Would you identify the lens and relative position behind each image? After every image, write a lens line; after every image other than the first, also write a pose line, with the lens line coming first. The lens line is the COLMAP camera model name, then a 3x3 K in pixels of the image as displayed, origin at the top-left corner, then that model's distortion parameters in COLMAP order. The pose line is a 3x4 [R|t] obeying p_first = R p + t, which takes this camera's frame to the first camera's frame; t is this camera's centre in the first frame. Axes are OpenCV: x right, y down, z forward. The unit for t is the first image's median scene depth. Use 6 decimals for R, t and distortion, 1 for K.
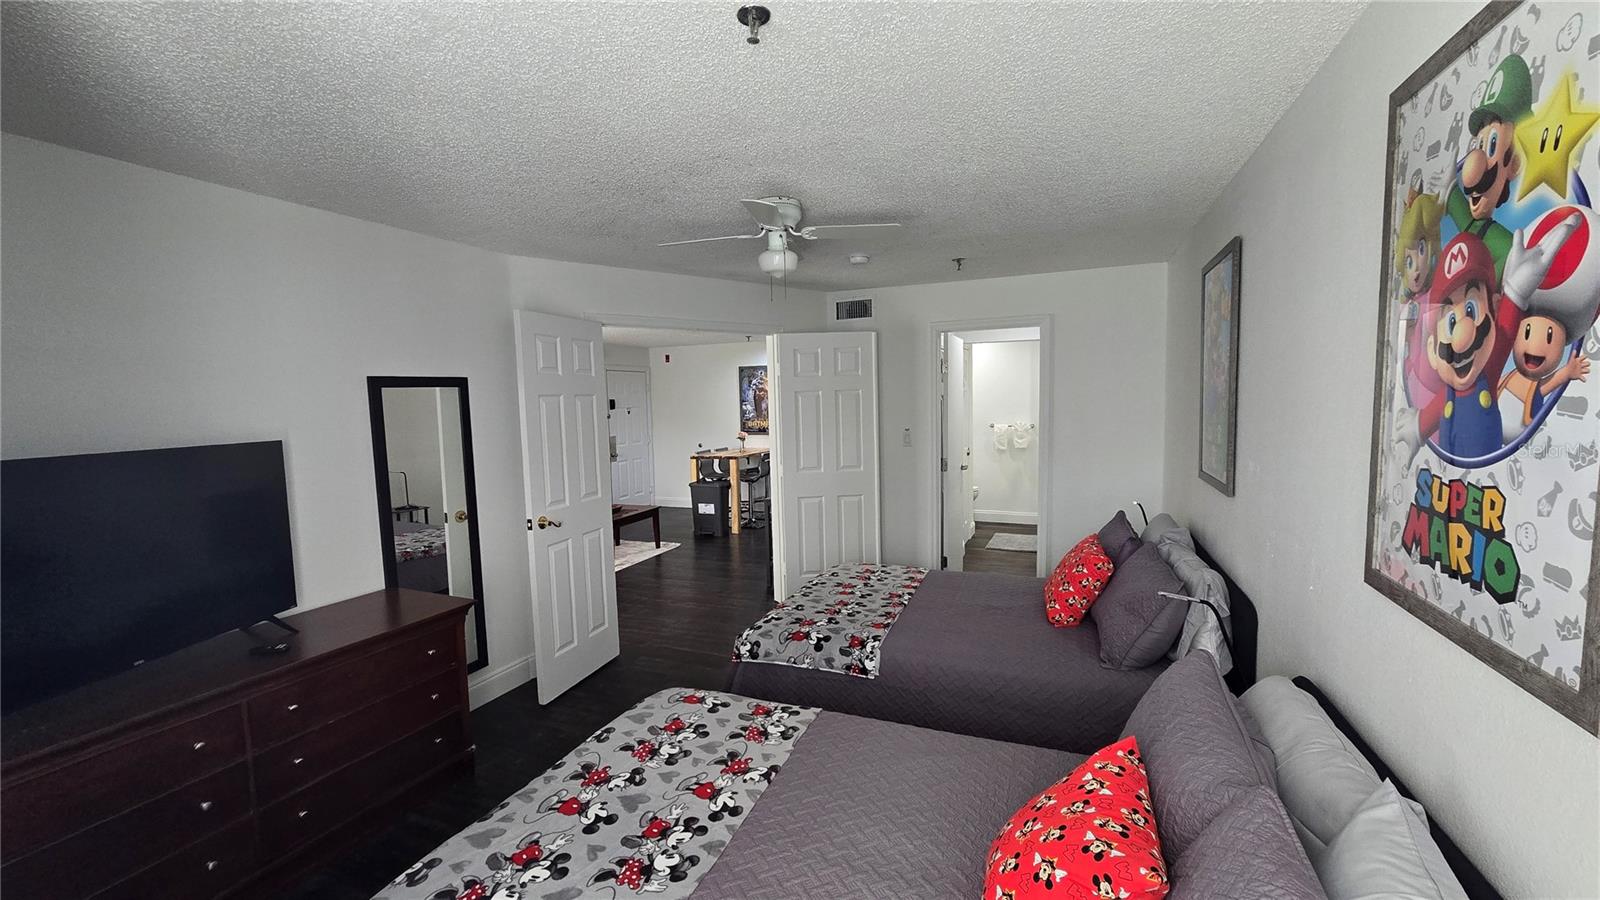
lens RADIAL K [[655.5, 0, 798.5], [0, 655.5, 451.2], [0, 0, 1]] dist [-0.004813, 0.001253]
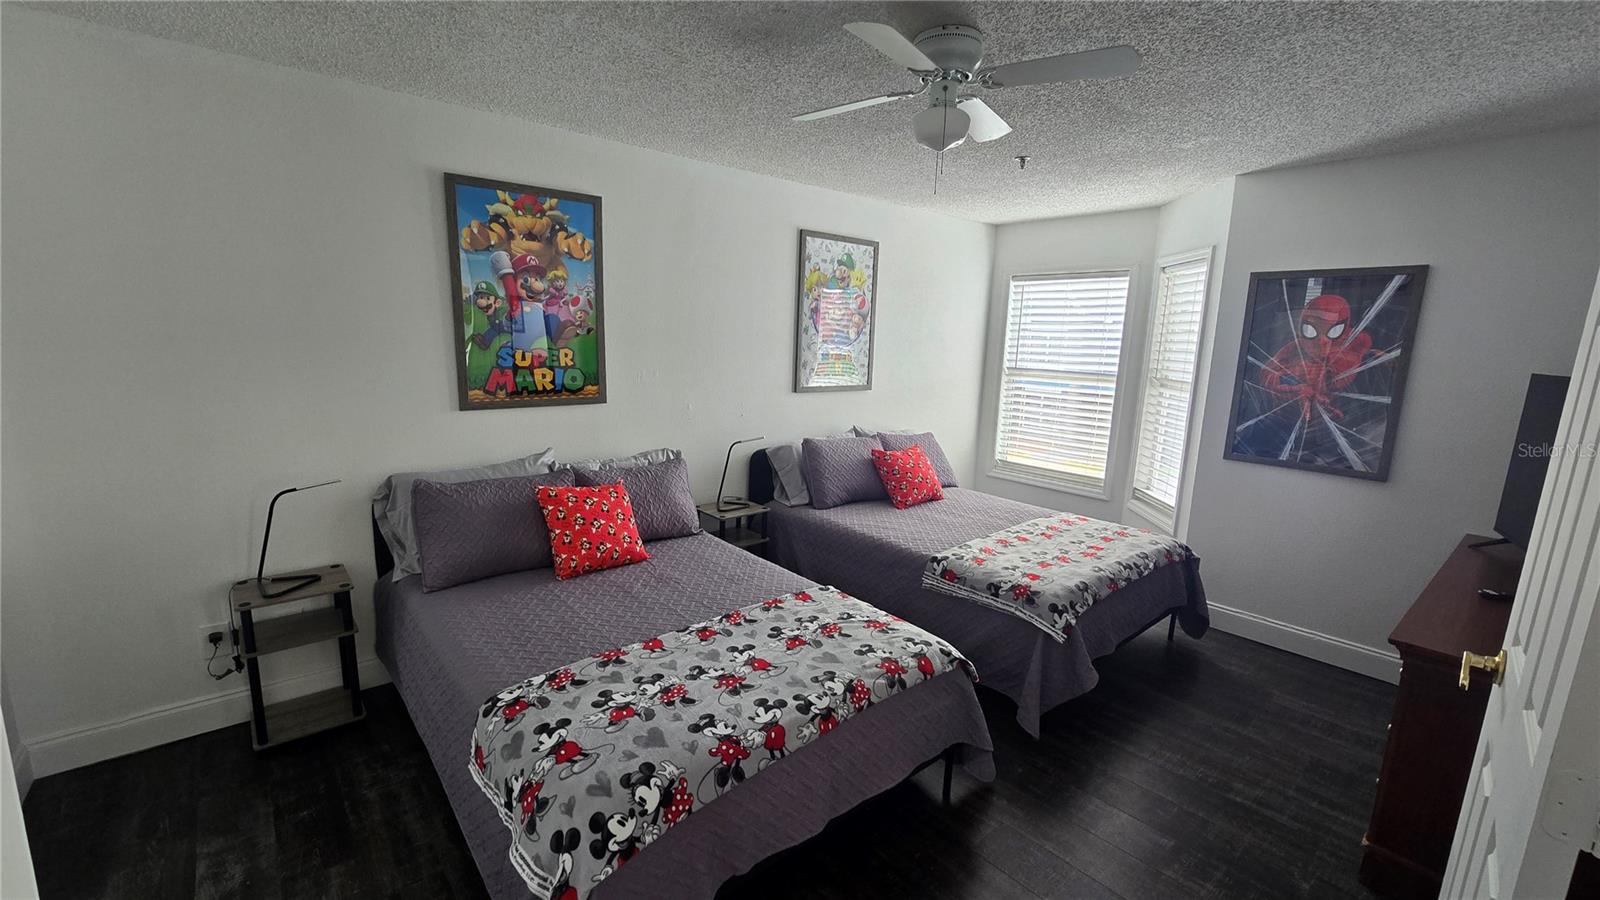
lens RADIAL K [[655.5, 0, 791.7], [0, 655.5, 457.9], [0, 0, 1]] dist [-0.004813, 0.001253]
pose [[-0.884077, -0.092971, 0.458001, -0.226811], [0.026065, 0.968678, 0.246947, -0.112807], [-0.466615, 0.230258, -0.853962, 1.644002]]
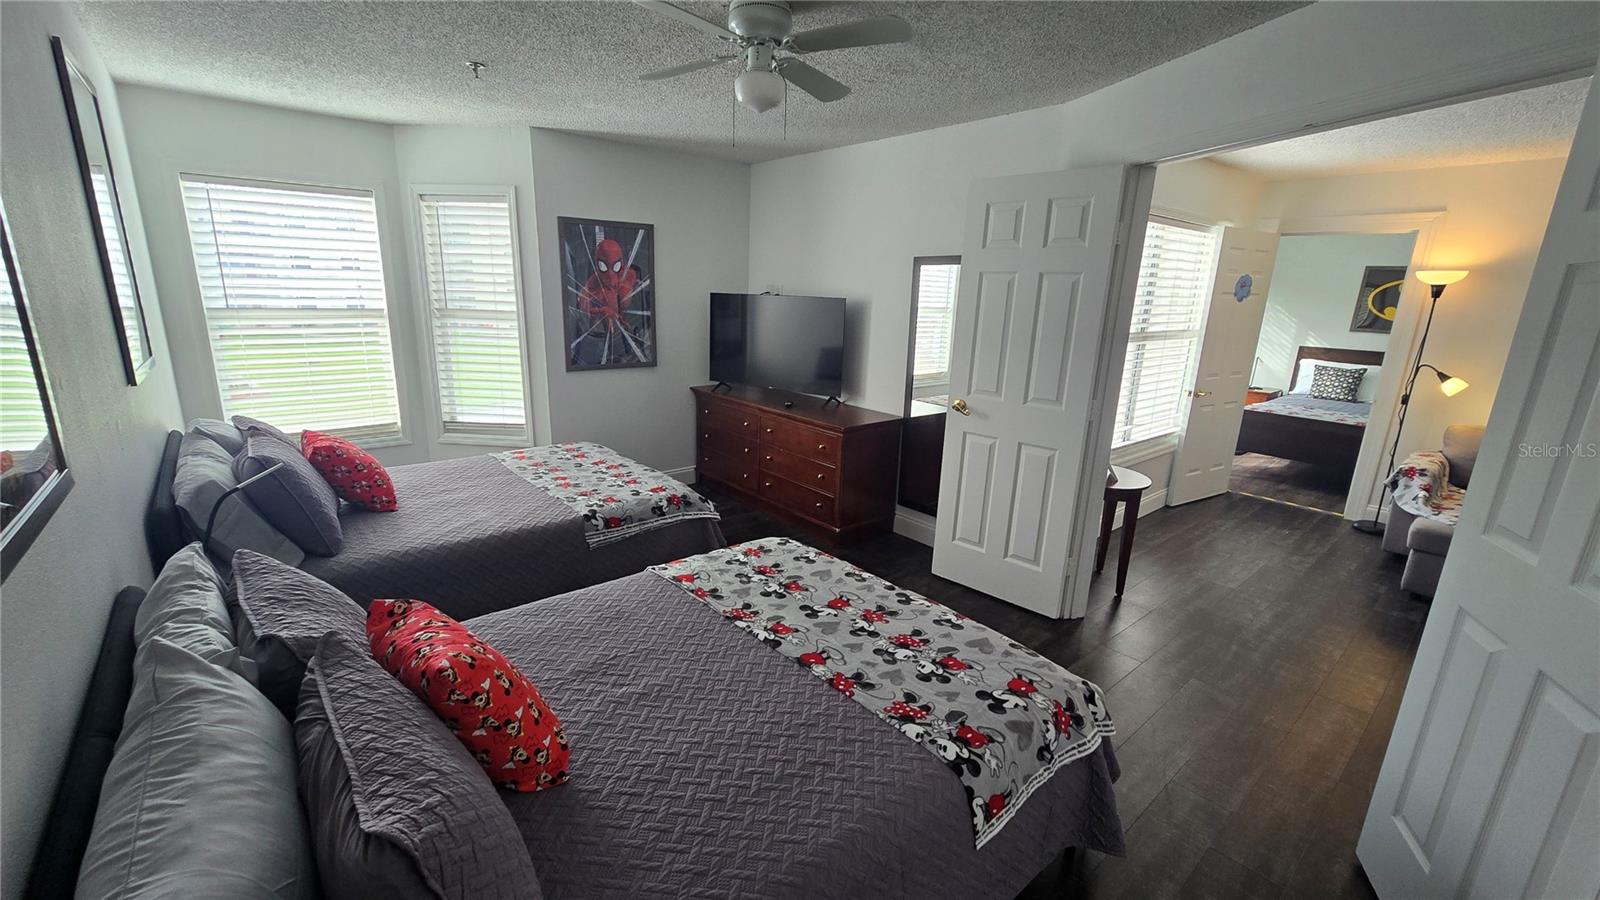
lens RADIAL K [[655.5, 0, 775.8], [0, 655.5, 467.4], [0, 0, 1]] dist [-0.004813, 0.001253]
pose [[-0.478328, 0.242955, -0.843905, 0.672338], [-0.089239, 0.942547, 0.321934, -0.109414], [0.873635, 0.229299, -0.429165, 1.356298]]
